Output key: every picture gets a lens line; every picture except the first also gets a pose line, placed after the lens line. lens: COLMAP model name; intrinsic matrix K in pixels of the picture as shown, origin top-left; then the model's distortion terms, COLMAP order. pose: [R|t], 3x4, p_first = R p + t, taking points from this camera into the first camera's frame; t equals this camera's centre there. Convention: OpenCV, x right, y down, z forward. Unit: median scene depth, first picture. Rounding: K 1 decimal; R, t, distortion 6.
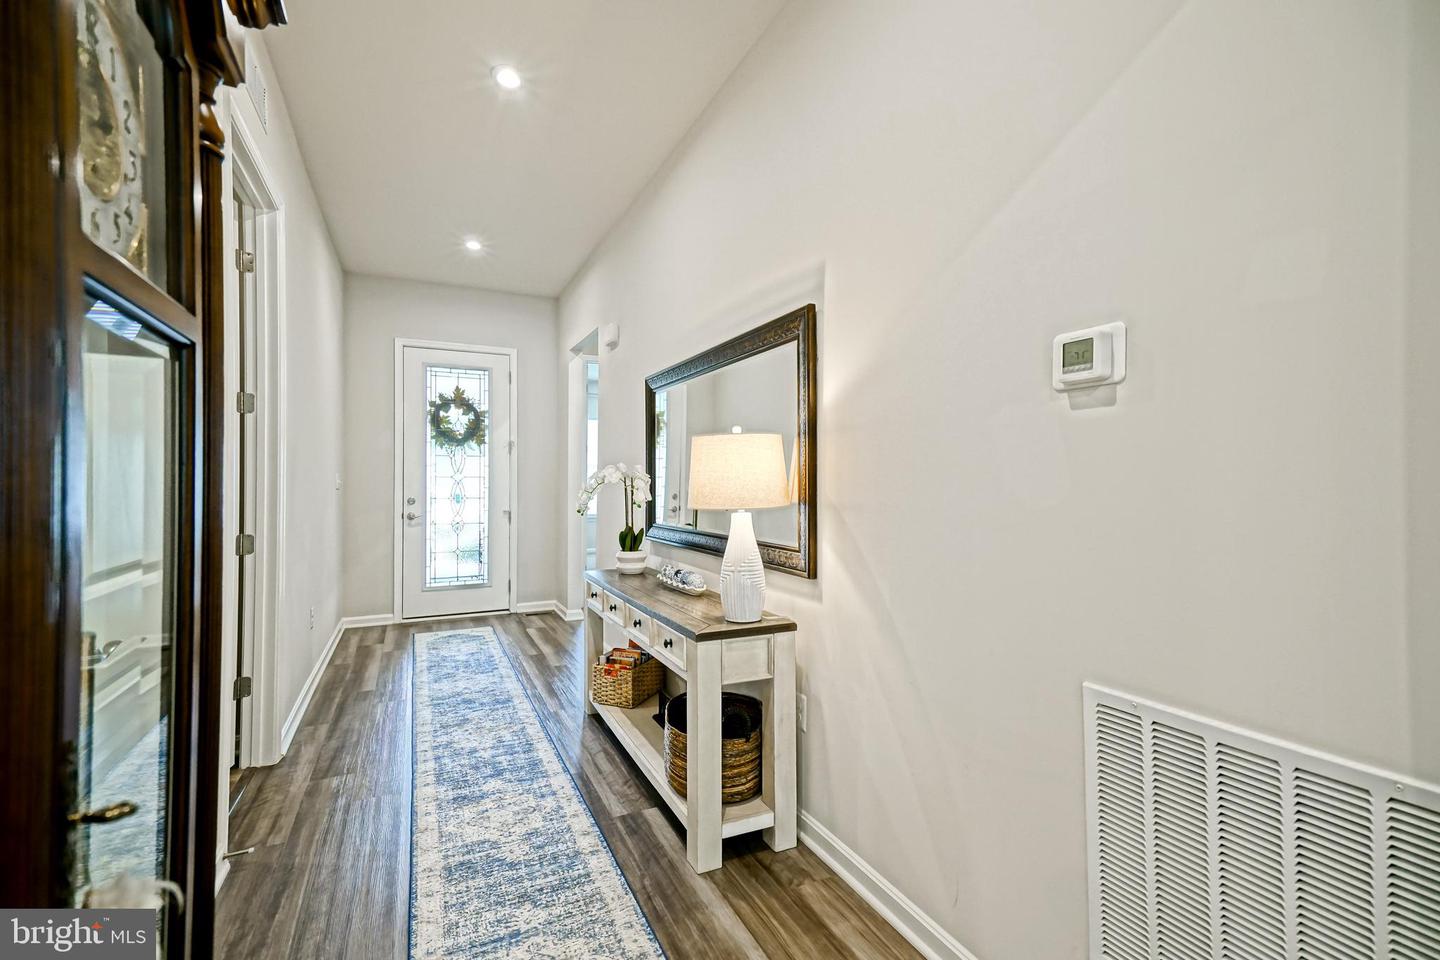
lens RADIAL K [[645.2, 0, 701.5], [0, 645.2, 481.5], [0, 0, 1]] dist [0.045158, -0.006112]
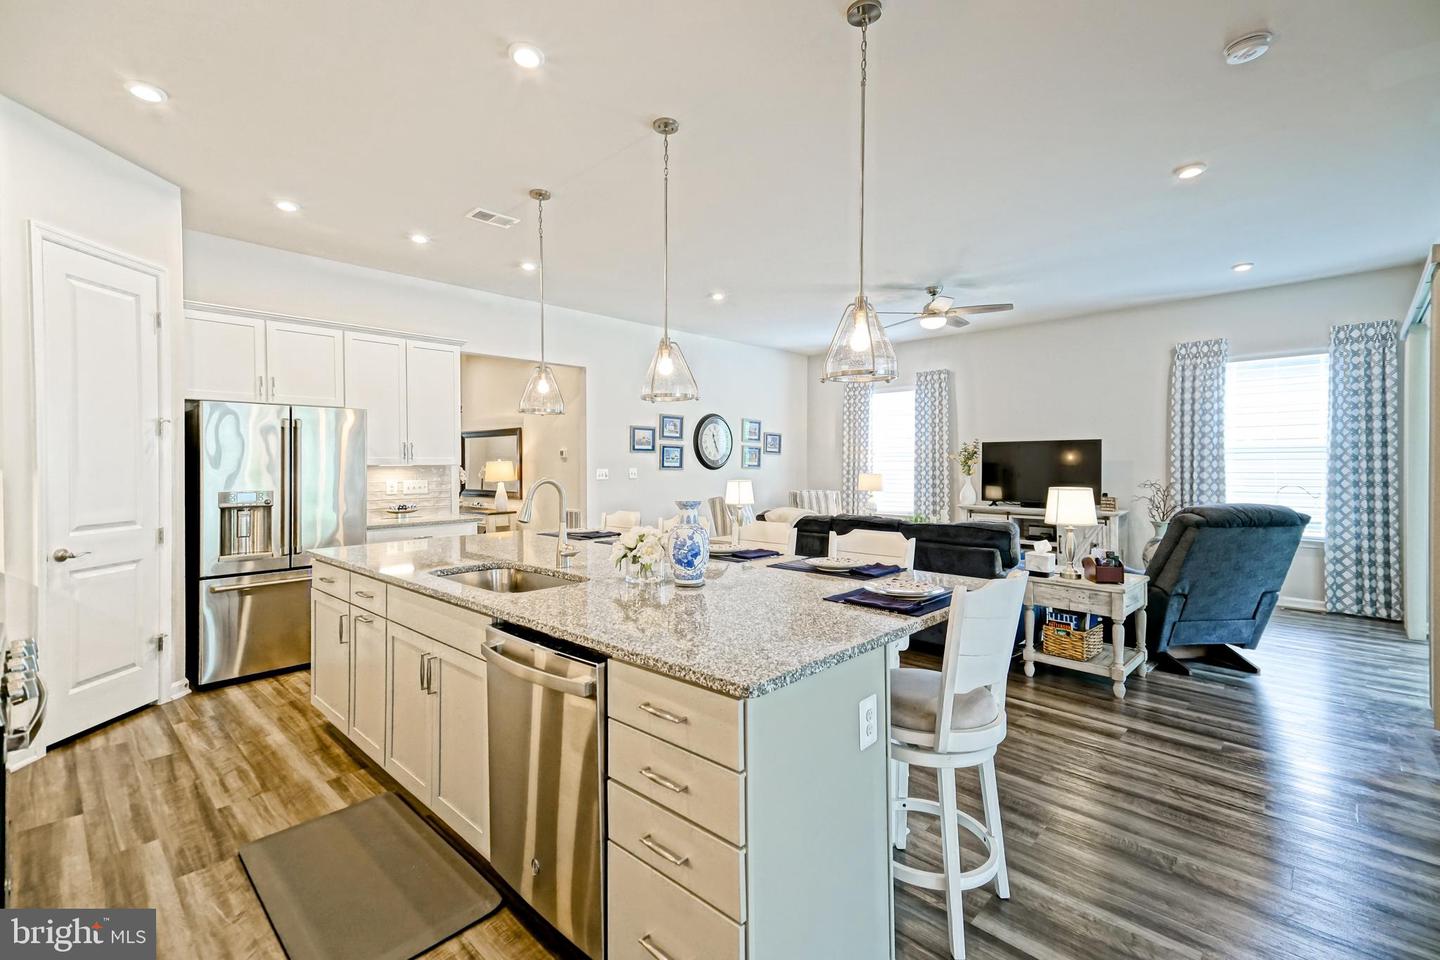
lens RADIAL K [[633.1, 0, 722.1], [0, 633.1, 466.7], [0, 0, 1]] dist [0.044714, -0.000595]
pose [[0.922579, -0.007238, 0.385739, -0.116347], [0.004458, 0.999957, 0.008099, -0.043596], [-0.385781, -0.005752, 0.922572, -1.847632]]
